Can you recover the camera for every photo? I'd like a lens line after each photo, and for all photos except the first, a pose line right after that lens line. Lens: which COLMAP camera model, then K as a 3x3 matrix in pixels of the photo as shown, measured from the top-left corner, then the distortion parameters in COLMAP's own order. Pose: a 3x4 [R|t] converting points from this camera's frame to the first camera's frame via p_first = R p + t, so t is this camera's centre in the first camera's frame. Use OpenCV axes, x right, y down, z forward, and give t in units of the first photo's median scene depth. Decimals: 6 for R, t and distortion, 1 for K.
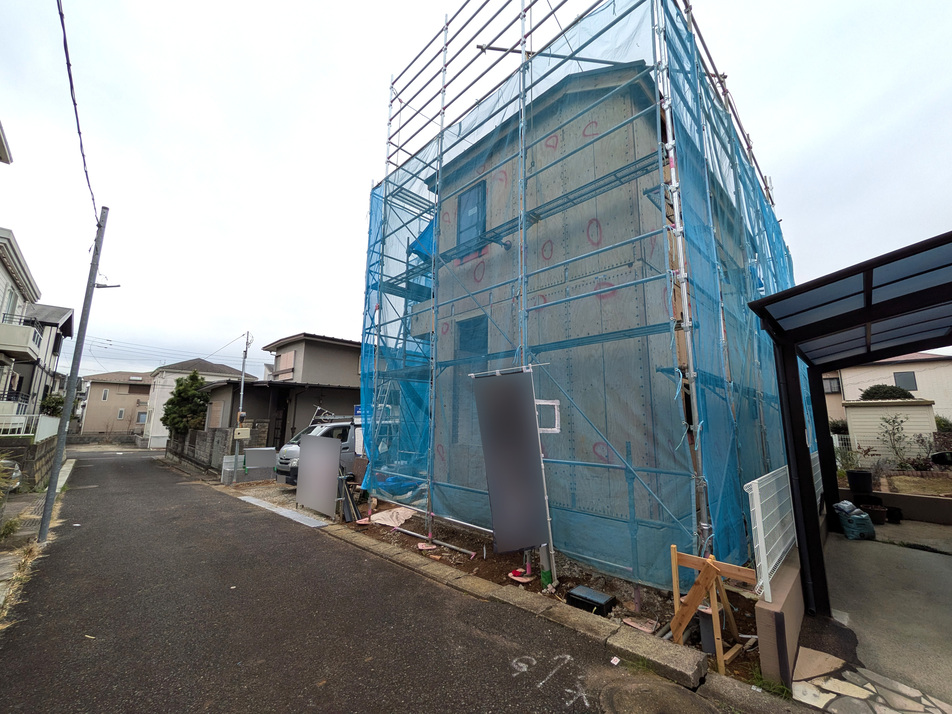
lens RADIAL K [[376.1, 0, 477.4], [0, 376.1, 357.6], [0, 0, 1]] dist [-0.002064, 0.000248]
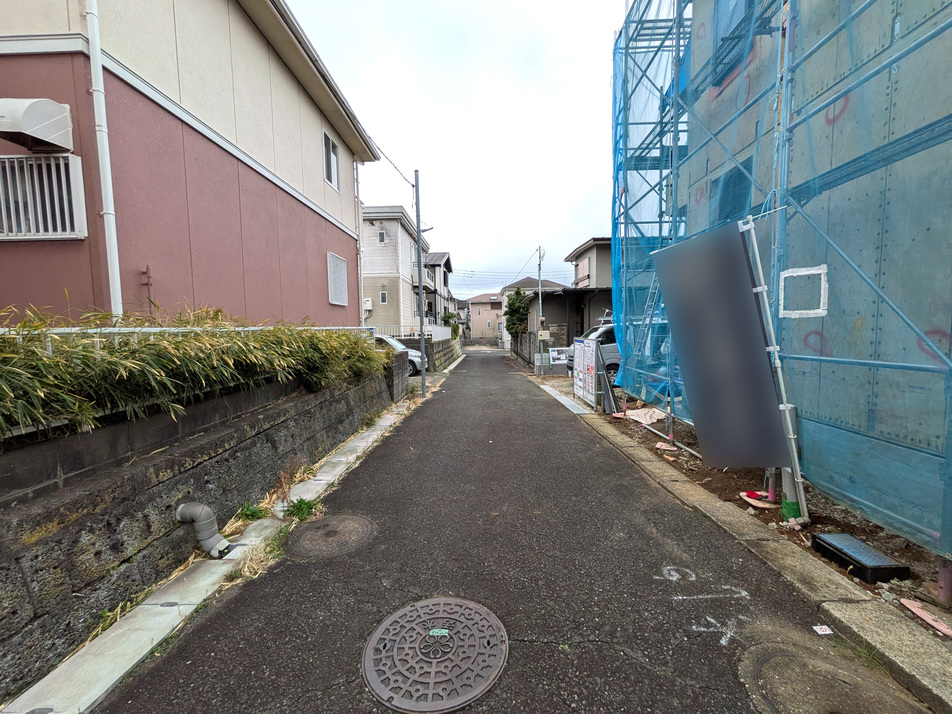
lens RADIAL K [[377.3, 0, 480.7], [0, 377.3, 356.7], [0, 0, 1]] dist [-0.001150, 0.000045]
pose [[0.696729, 0.029875, -0.716712, 0.203987], [0.146414, 0.972176, 0.182856, 0.047939], [0.702233, -0.232338, 0.672969, 0.101443]]
